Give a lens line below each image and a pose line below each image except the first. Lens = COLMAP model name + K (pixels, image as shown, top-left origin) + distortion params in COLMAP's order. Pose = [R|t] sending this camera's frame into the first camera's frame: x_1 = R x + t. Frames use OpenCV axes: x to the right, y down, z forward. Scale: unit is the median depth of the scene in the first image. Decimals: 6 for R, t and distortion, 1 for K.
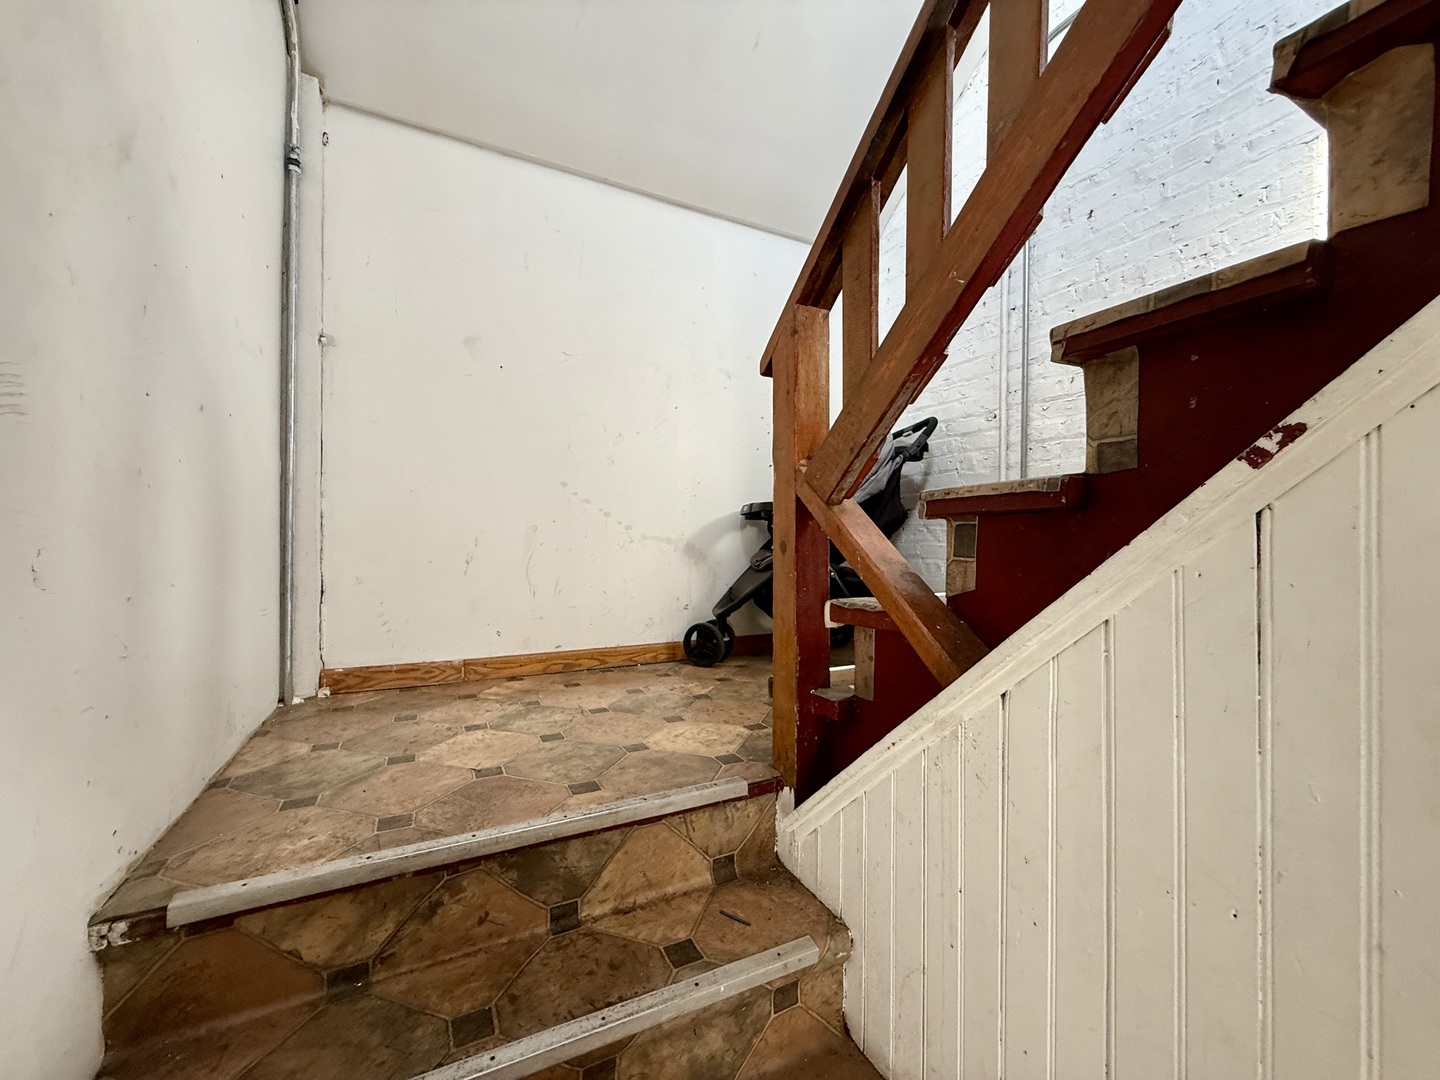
lens RADIAL K [[578.6, 0, 717.5], [0, 578.6, 539.1], [0, 0, 1]] dist [0.001758, -0.000275]
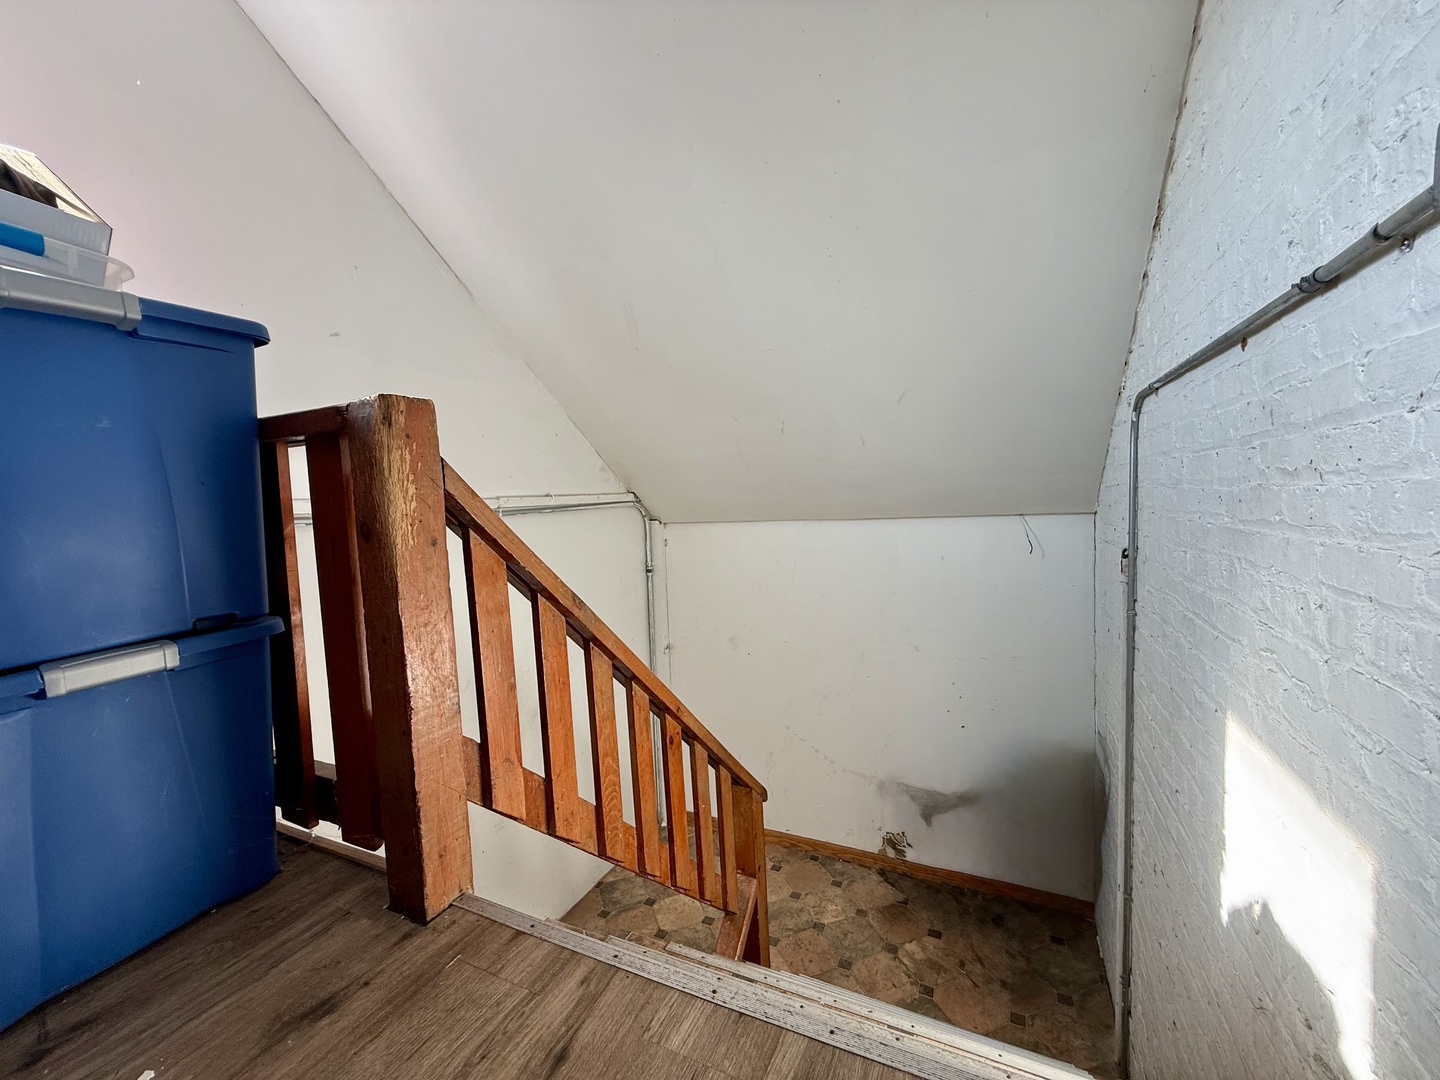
lens RADIAL K [[578.6, 0, 721.3], [0, 578.6, 537.2], [0, 0, 1]] dist [0.001758, -0.000275]
pose [[0.598992, 0.028391, -0.800251, 1.061213], [0.047351, 0.996367, 0.070791, -0.905691], [0.799354, -0.080296, 0.595472, -0.003198]]
